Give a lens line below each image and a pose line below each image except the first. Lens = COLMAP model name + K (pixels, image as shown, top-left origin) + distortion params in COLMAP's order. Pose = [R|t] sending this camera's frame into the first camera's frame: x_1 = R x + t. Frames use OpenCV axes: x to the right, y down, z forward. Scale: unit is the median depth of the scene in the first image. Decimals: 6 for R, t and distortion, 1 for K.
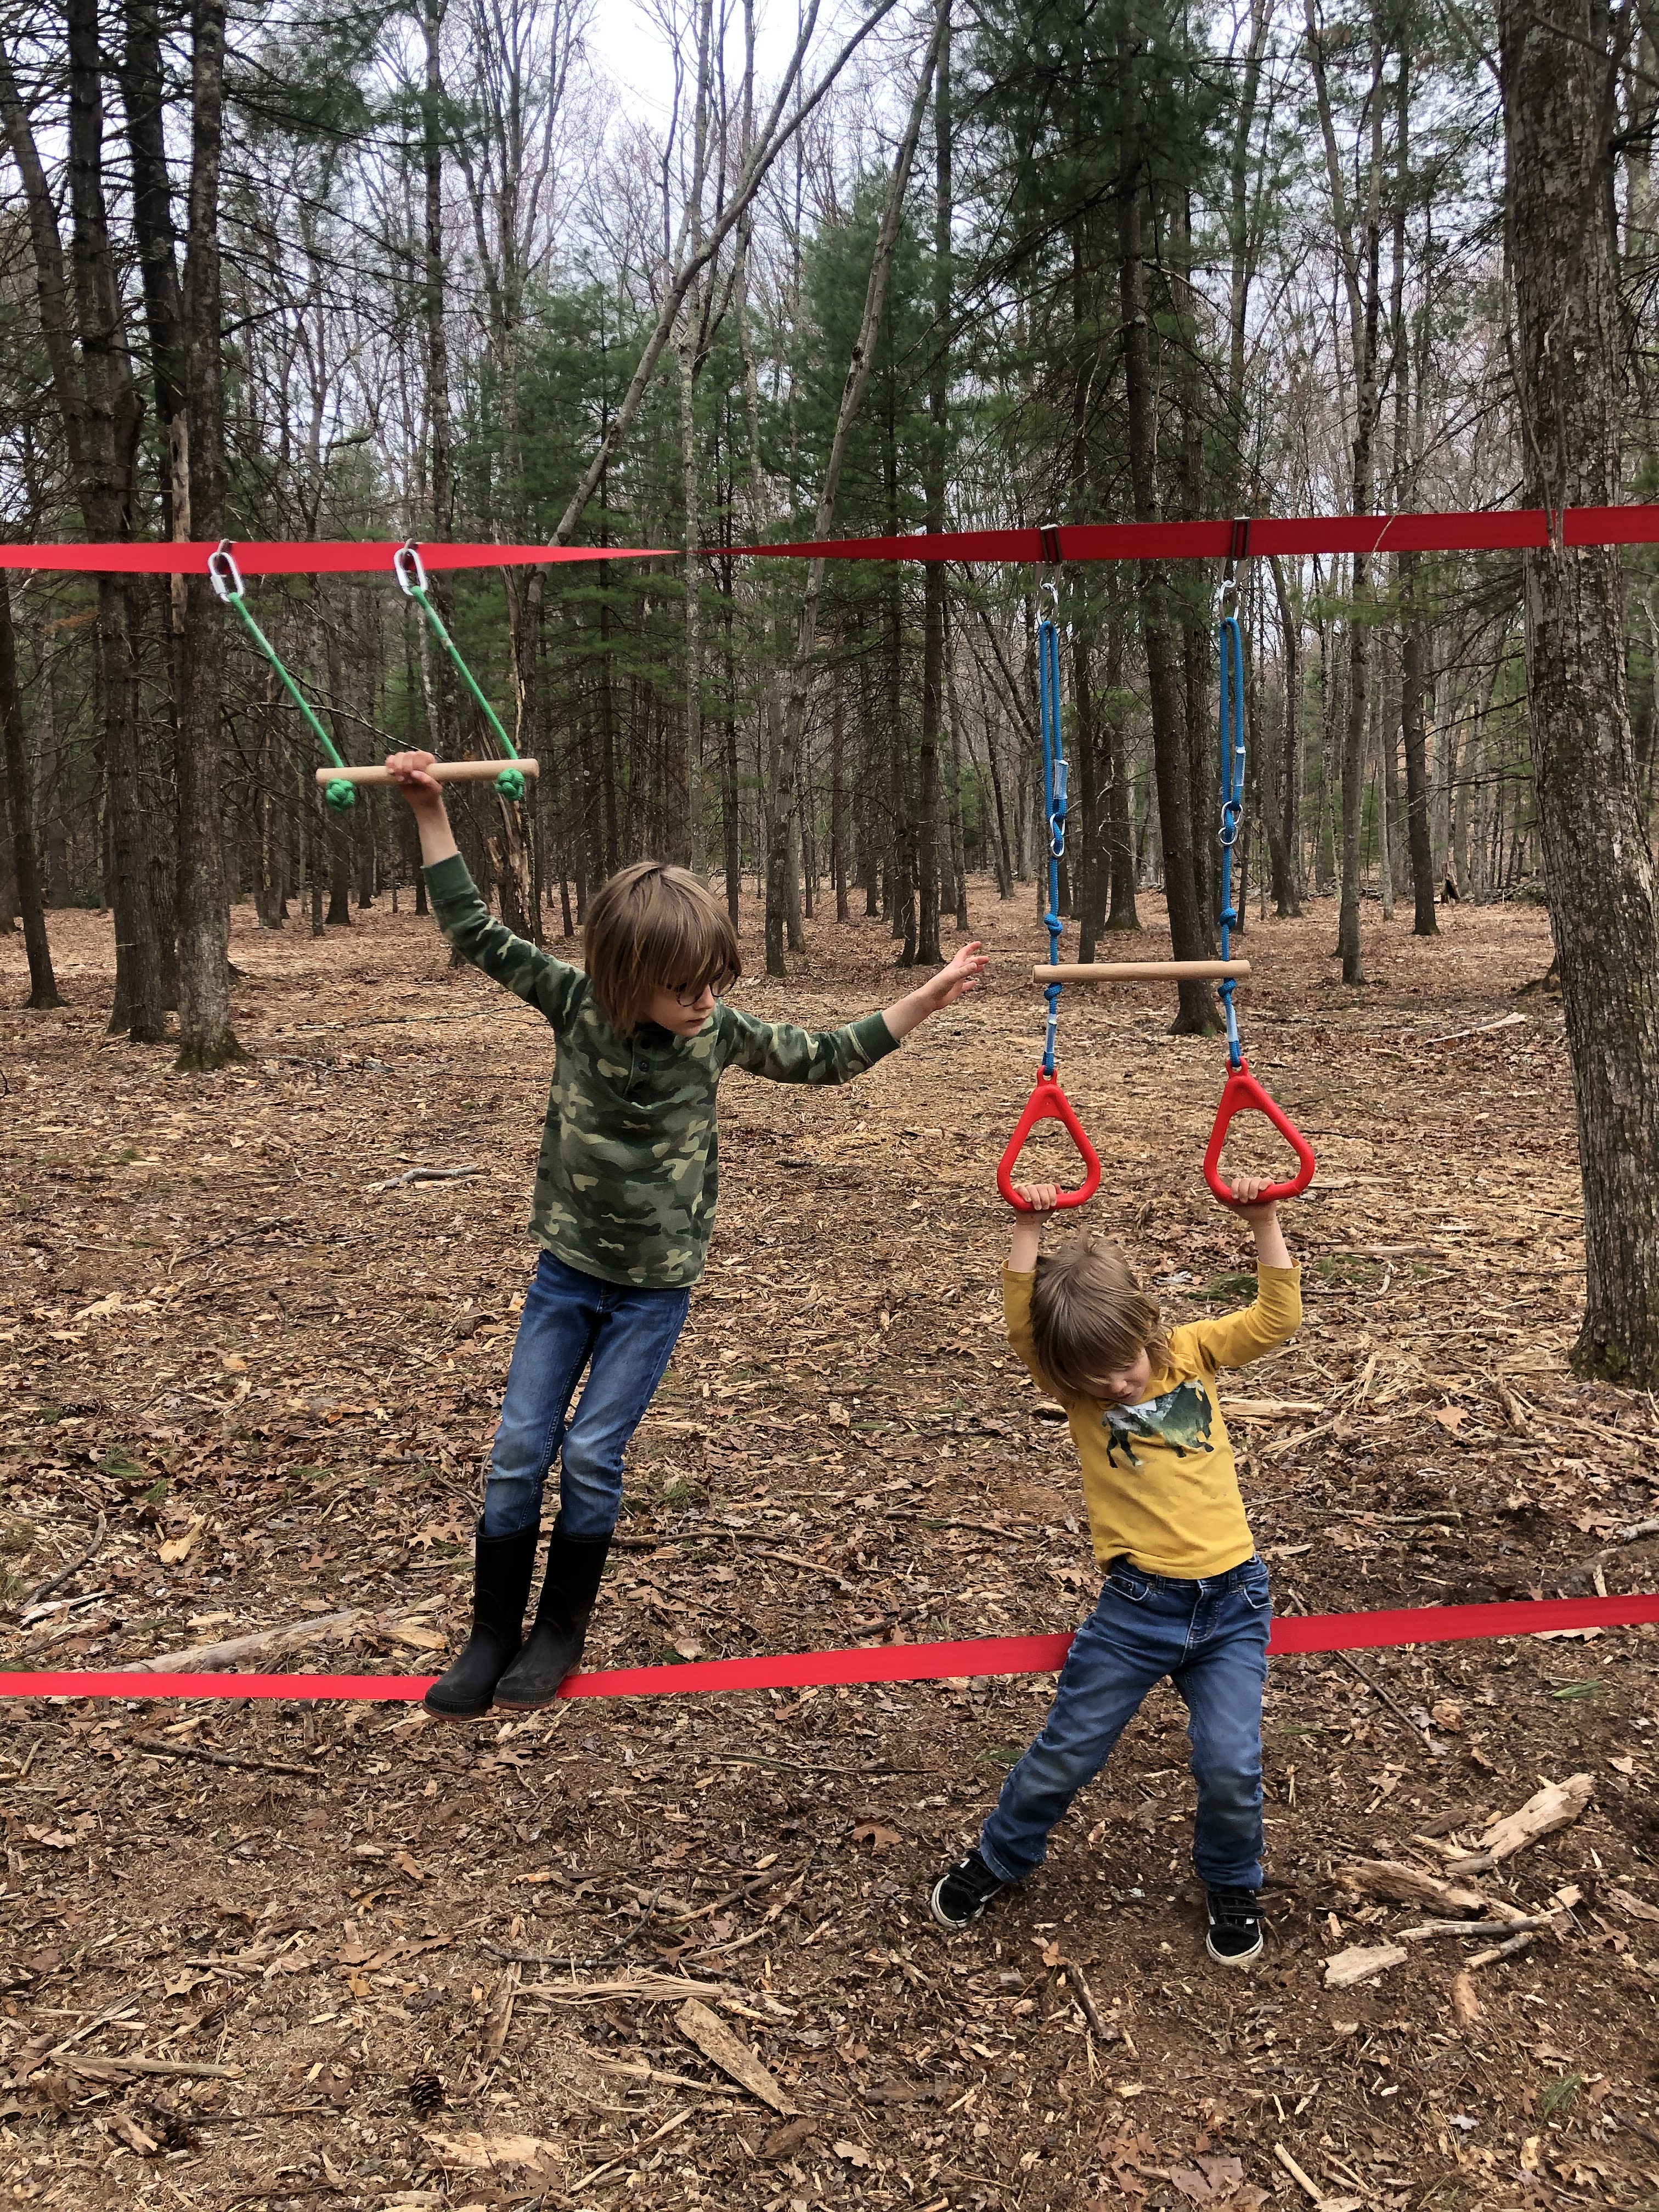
lens RADIAL K [[1817.5, 0, 827.9], [0, 1817.5, 1101.3], [0, 0, 1]] dist [-0.000896, -0.014593]
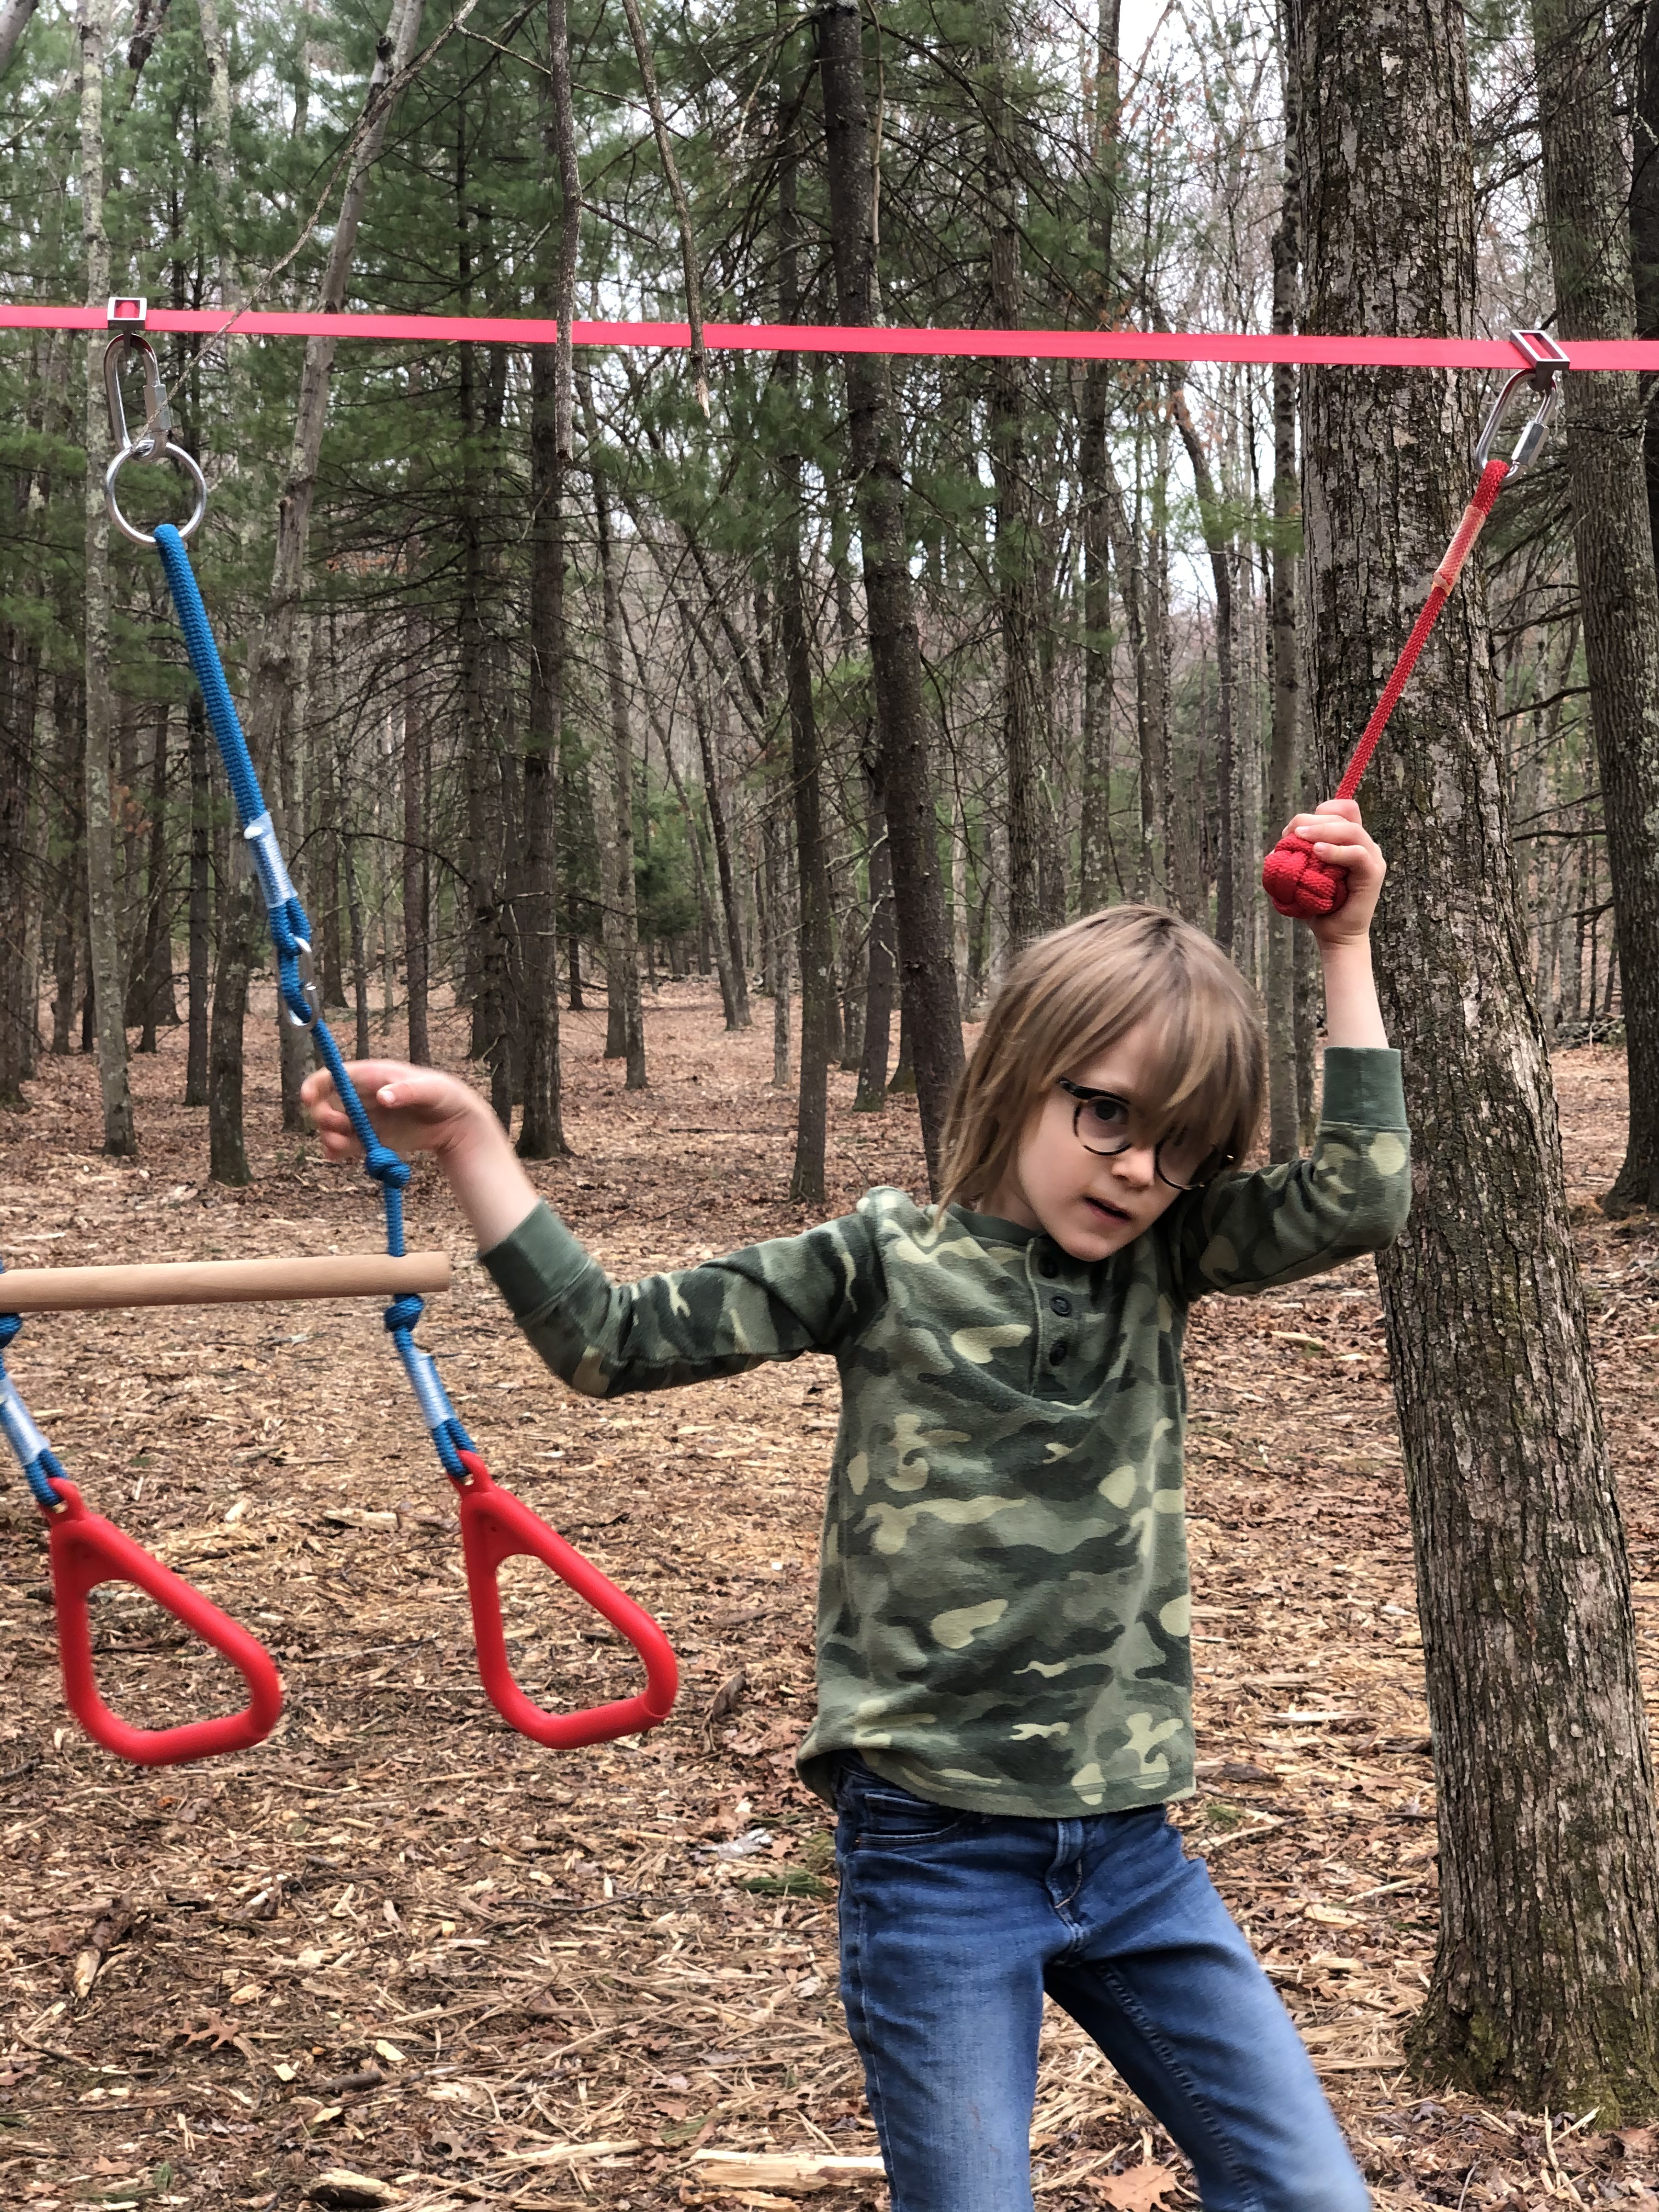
lens RADIAL K [[3340.2, 0, 829.7], [0, 3340.2, 1107.6], [0, 0, 1]] dist [0.004417, 0.000000]
pose [[0.992197, -0.000938, 0.124675, 0.103586], [0.011817, 0.996178, -0.086545, -0.024515], [-0.124118, 0.087343, 0.988416, 0.076724]]
